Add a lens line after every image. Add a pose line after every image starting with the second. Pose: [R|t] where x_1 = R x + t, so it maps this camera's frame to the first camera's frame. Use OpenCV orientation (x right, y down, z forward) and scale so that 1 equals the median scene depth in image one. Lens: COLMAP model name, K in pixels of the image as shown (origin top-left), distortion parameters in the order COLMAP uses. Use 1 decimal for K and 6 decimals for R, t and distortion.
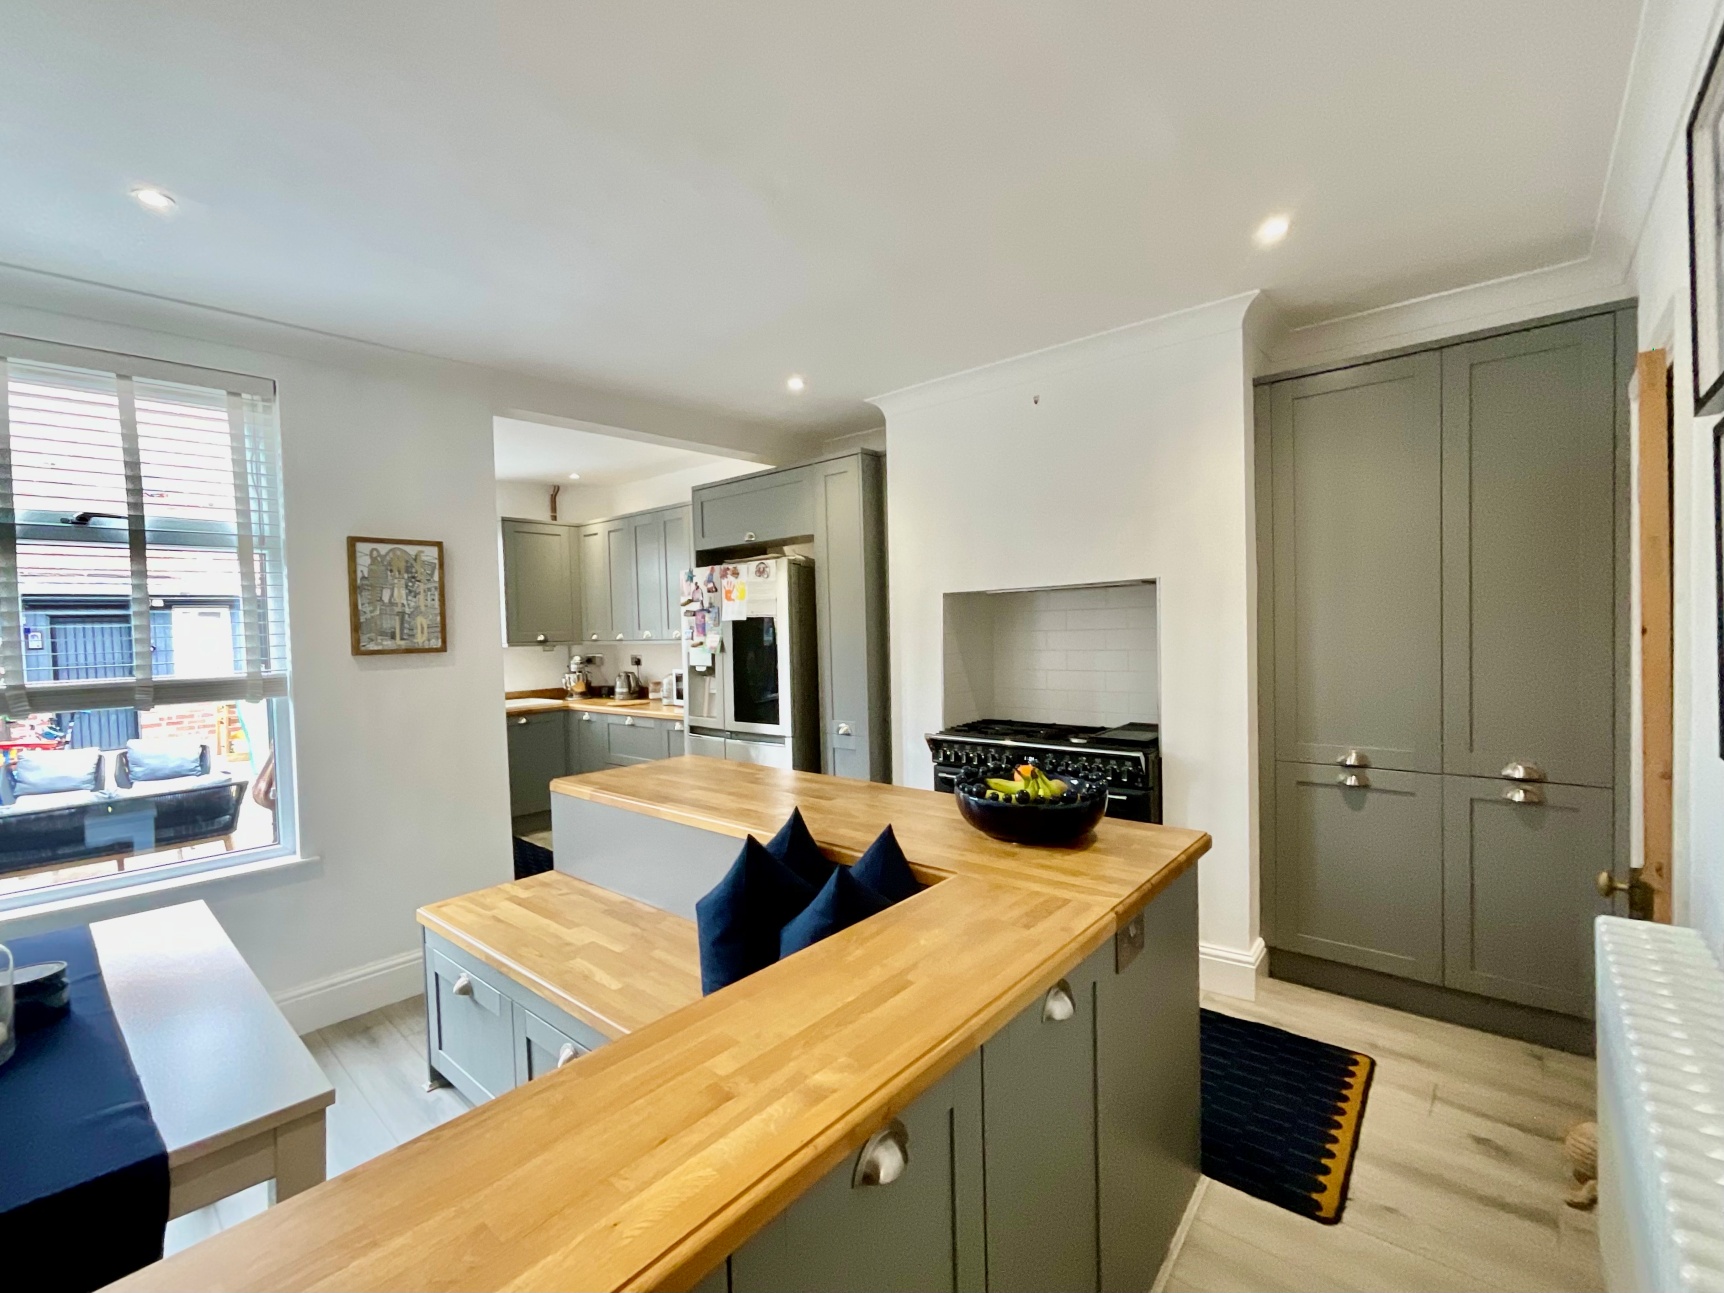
lens RADIAL K [[750.5, 0, 843.5], [0, 750.5, 647.8], [0, 0, 1]] dist [0.002369, 0.000448]
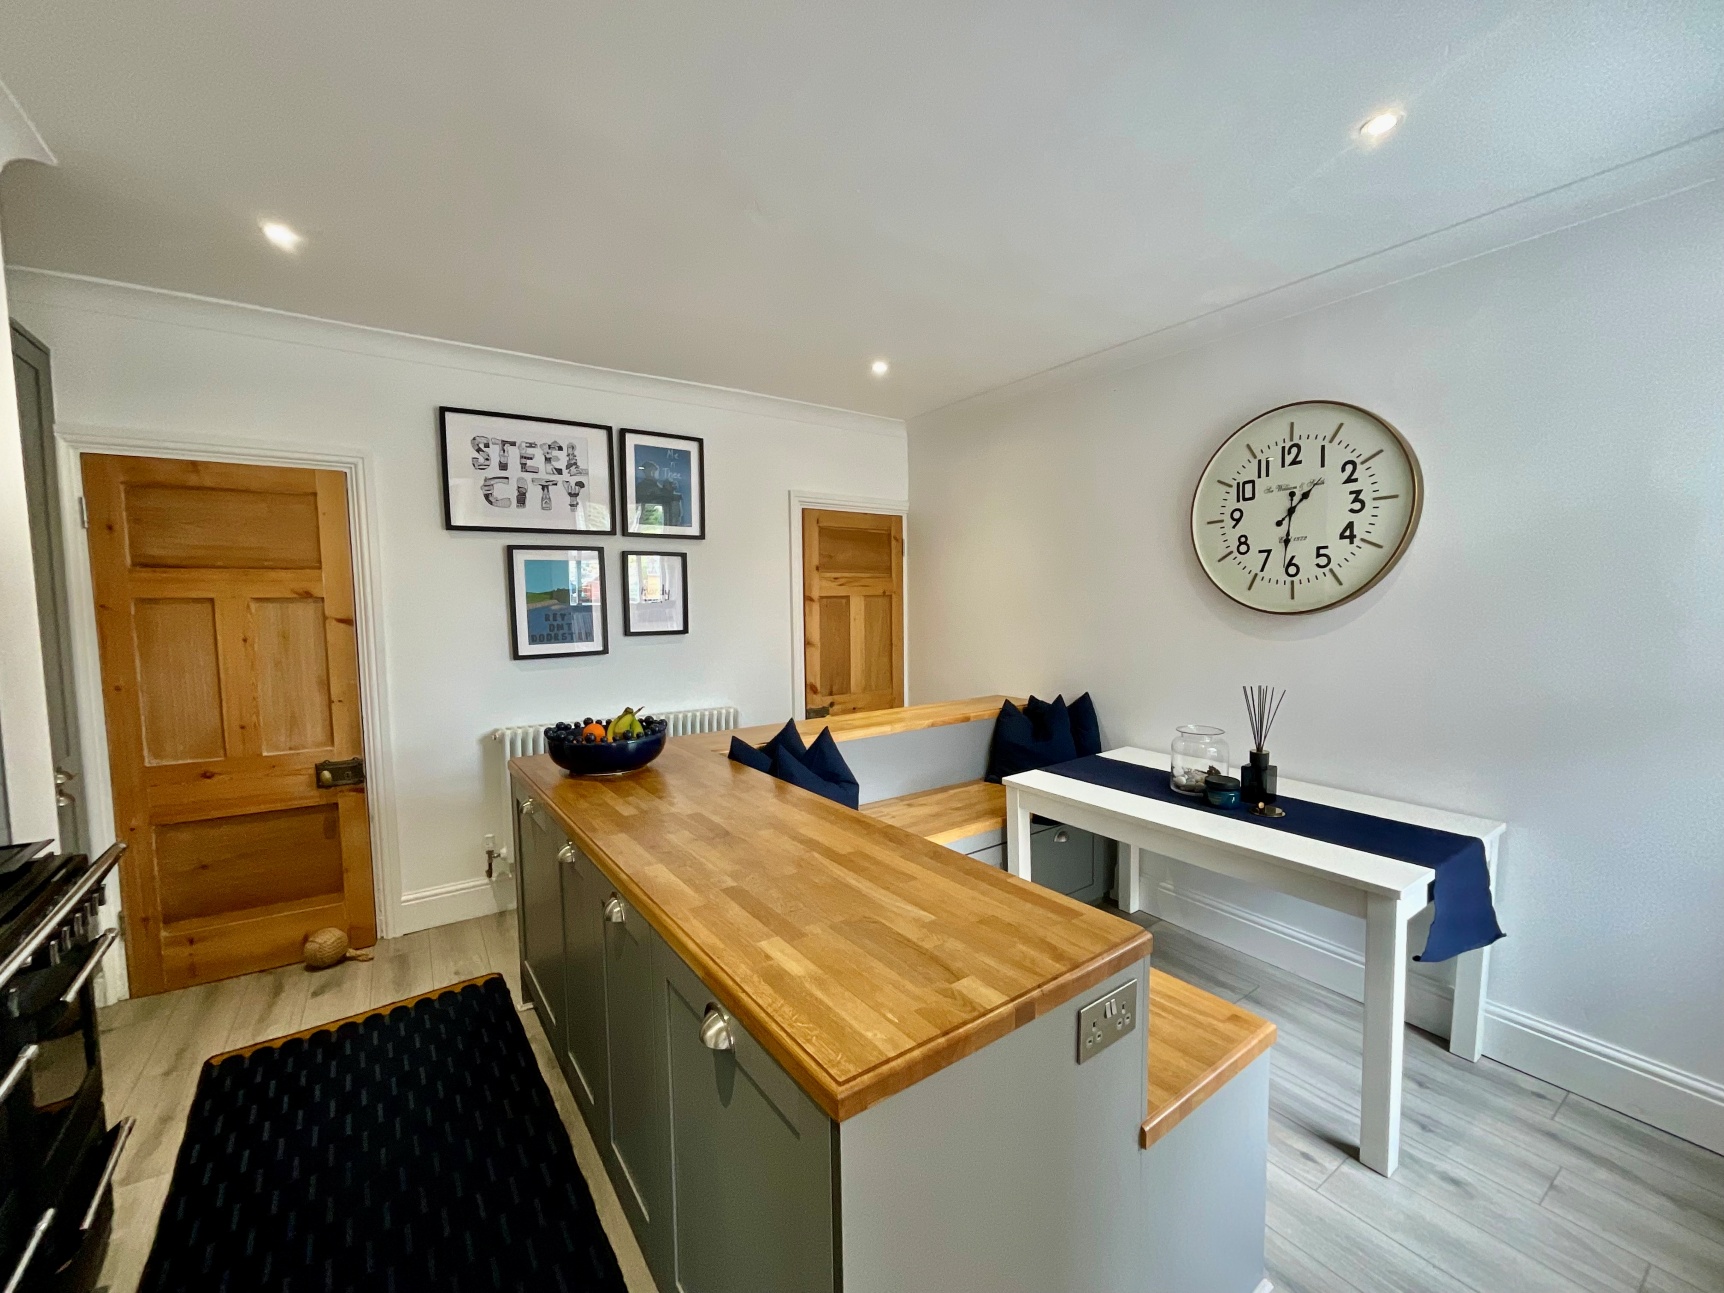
lens RADIAL K [[698.4, 0, 862.0], [0, 698.4, 646.5], [0, 0, 1]] dist [-0.016138, 0.011531]
pose [[-0.975812, 0.029312, 0.216638, -0.167818], [0.050845, 0.994226, 0.094500, -0.022323], [-0.212617, 0.103229, -0.971668, 0.747179]]
